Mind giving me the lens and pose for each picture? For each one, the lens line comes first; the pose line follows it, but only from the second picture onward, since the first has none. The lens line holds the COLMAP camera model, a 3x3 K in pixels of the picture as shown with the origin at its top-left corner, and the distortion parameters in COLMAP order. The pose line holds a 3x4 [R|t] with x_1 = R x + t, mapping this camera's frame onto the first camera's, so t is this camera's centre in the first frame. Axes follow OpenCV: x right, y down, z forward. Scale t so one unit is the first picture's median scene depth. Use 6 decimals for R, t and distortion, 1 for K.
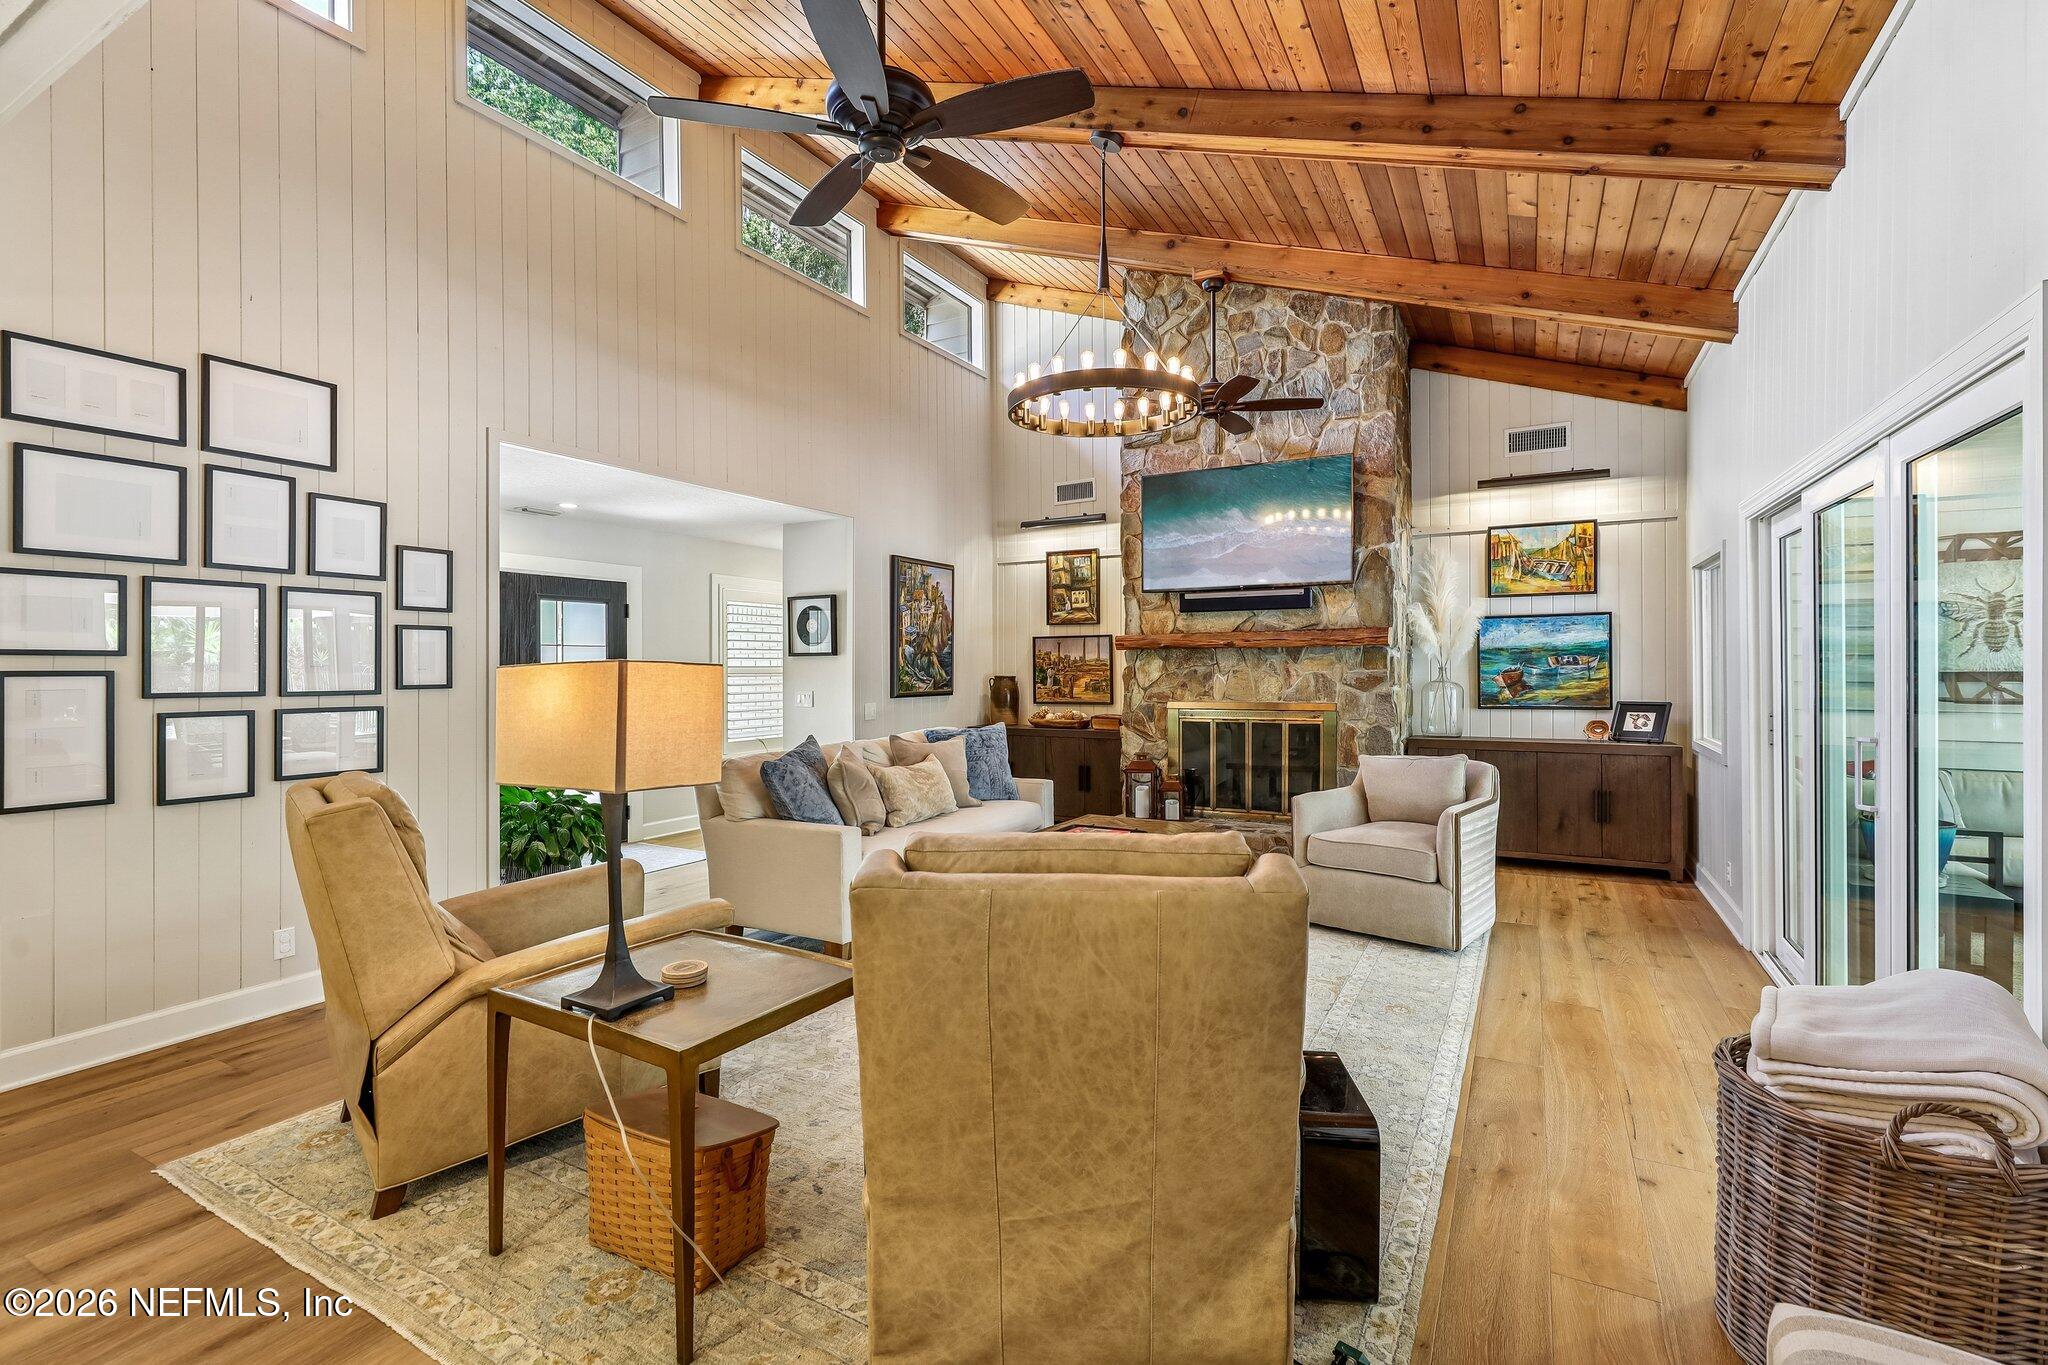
lens RADIAL K [[915.2, 0, 1019.2], [0, 915.2, 669.9], [0, 0, 1]] dist [-0.001491, -0.000871]
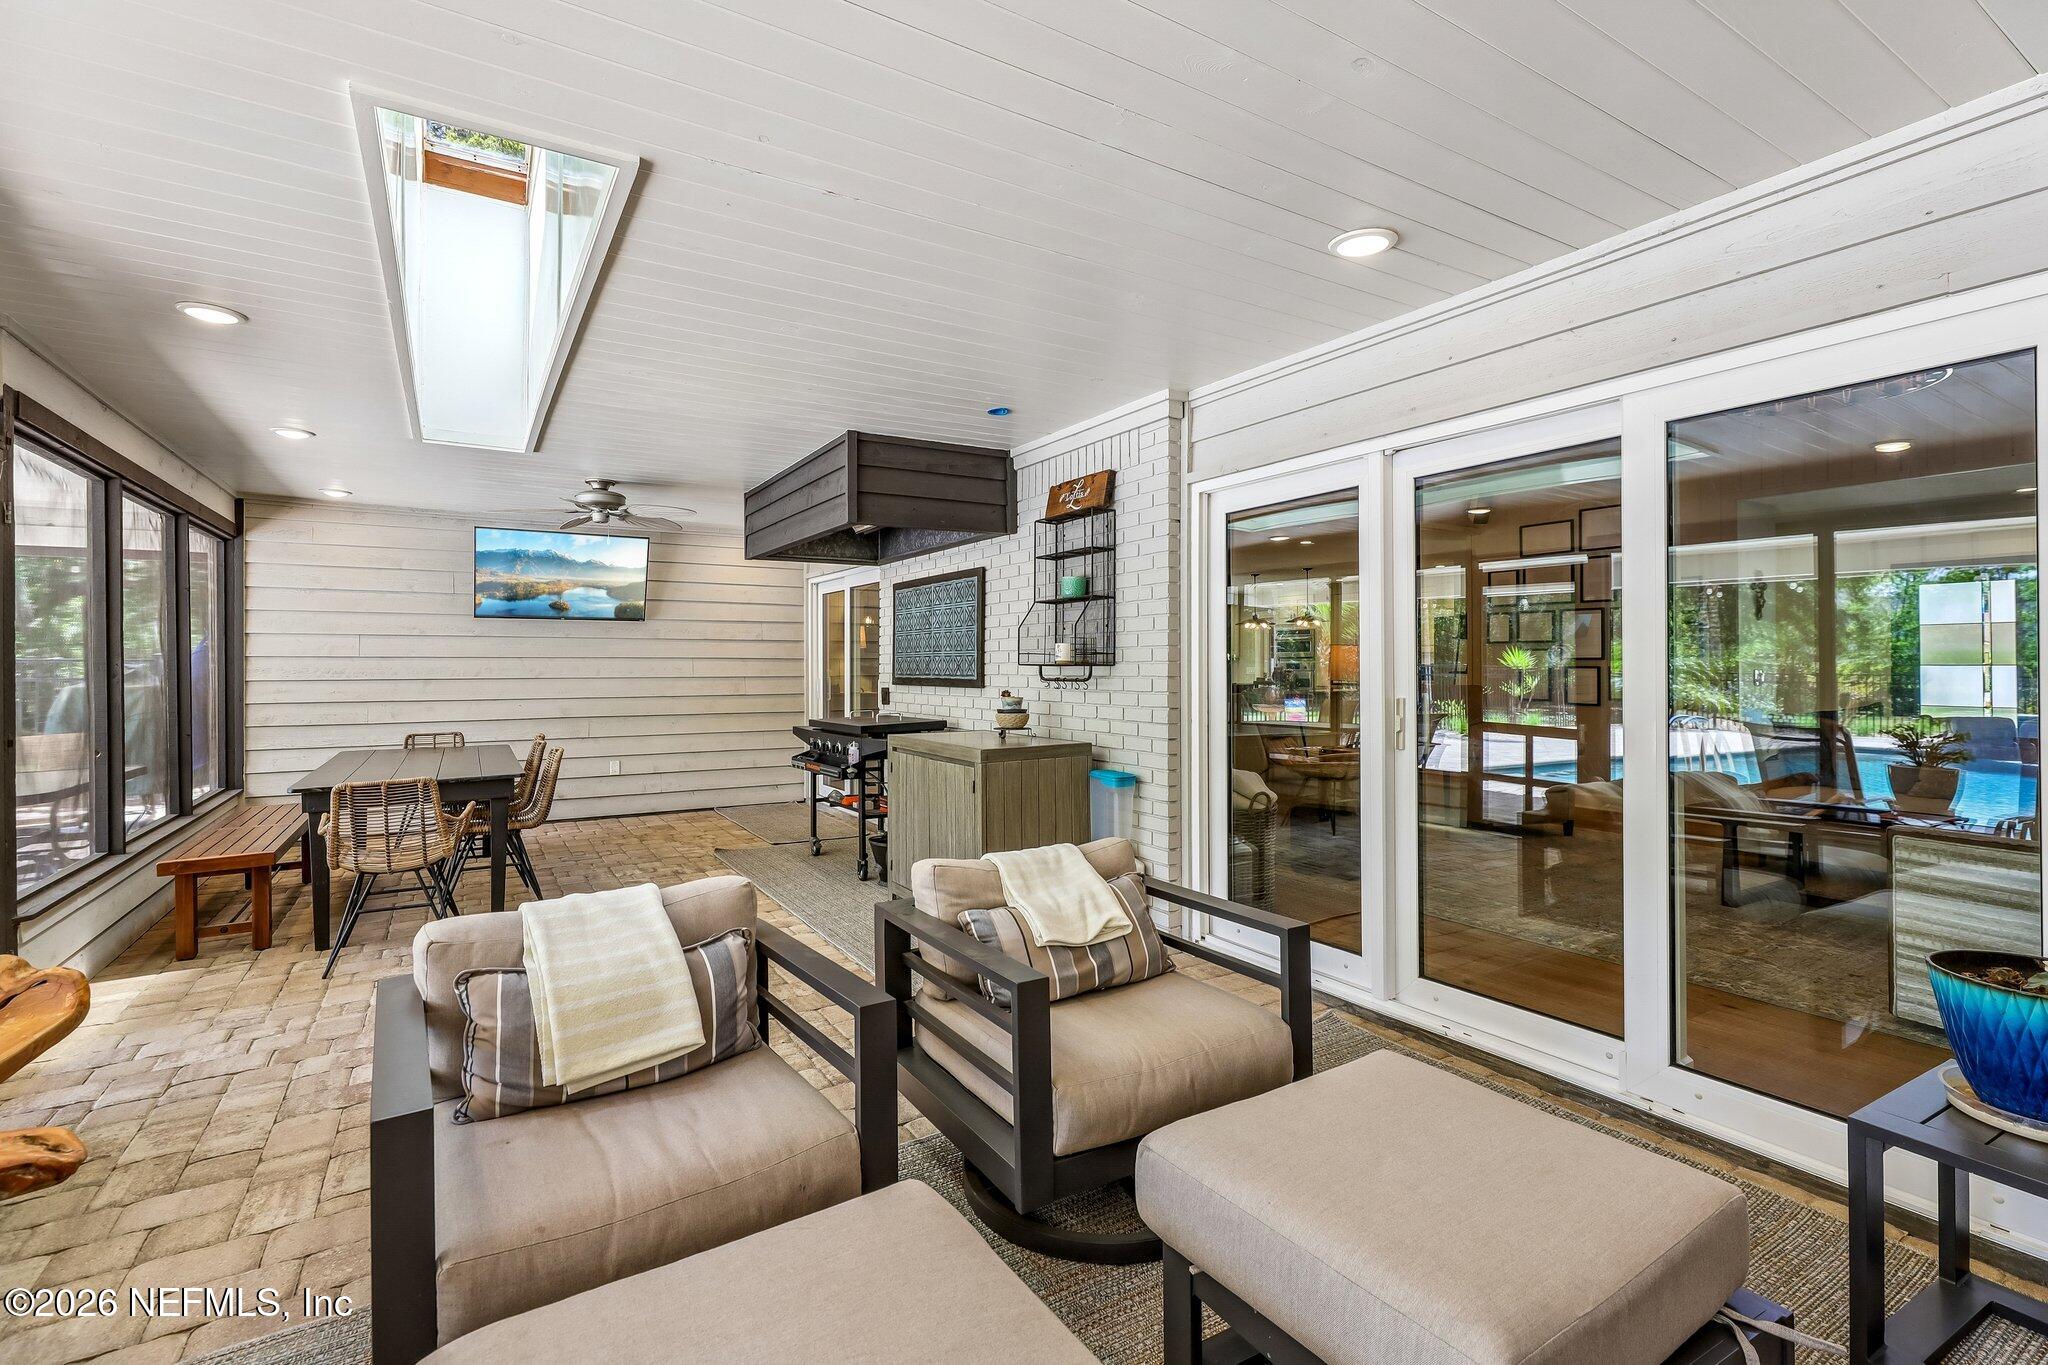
lens RADIAL K [[915.2, 0, 1021.9], [0, 915.2, 664.4], [0, 0, 1]] dist [-0.001491, -0.000871]
pose [[-0.498693, 0.009038, -0.866732, 0.954337], [0.001795, 0.999954, 0.009394, 0.009042], [0.866777, 0.003129, -0.498686, 0.497643]]
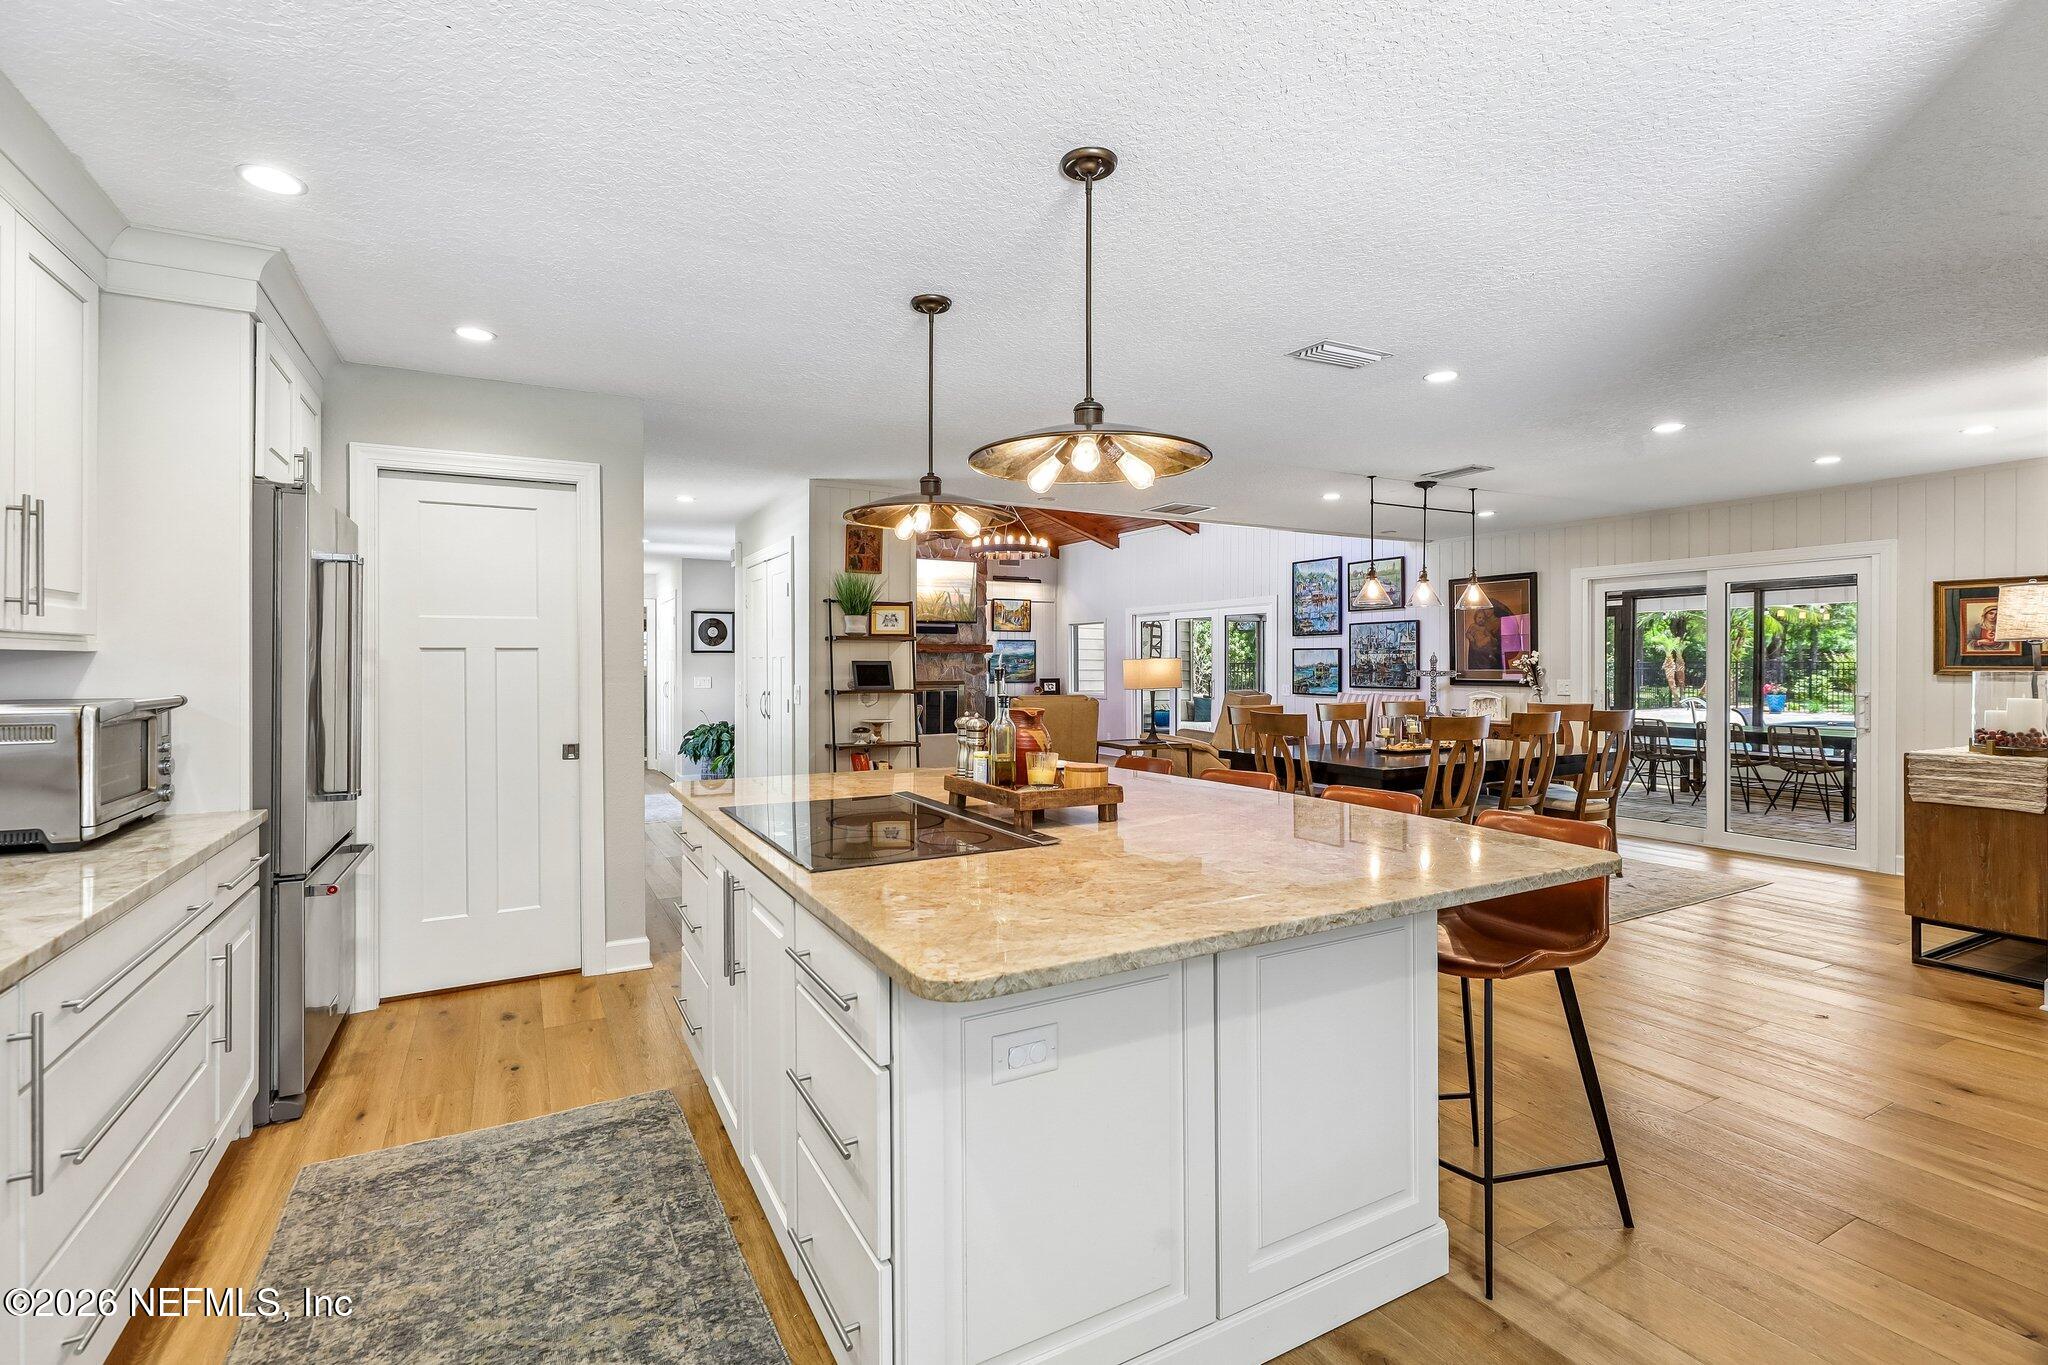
lens RADIAL K [[915.2, 0, 1017.8], [0, 915.2, 670.2], [0, 0, 1]] dist [-0.001491, -0.000871]
pose [[0.534781, 0.001069, 0.844990, -1.294195], [0.000496, 0.999999, -0.001579, 0.015843], [-0.844991, 0.001264, 0.534779, -0.199126]]
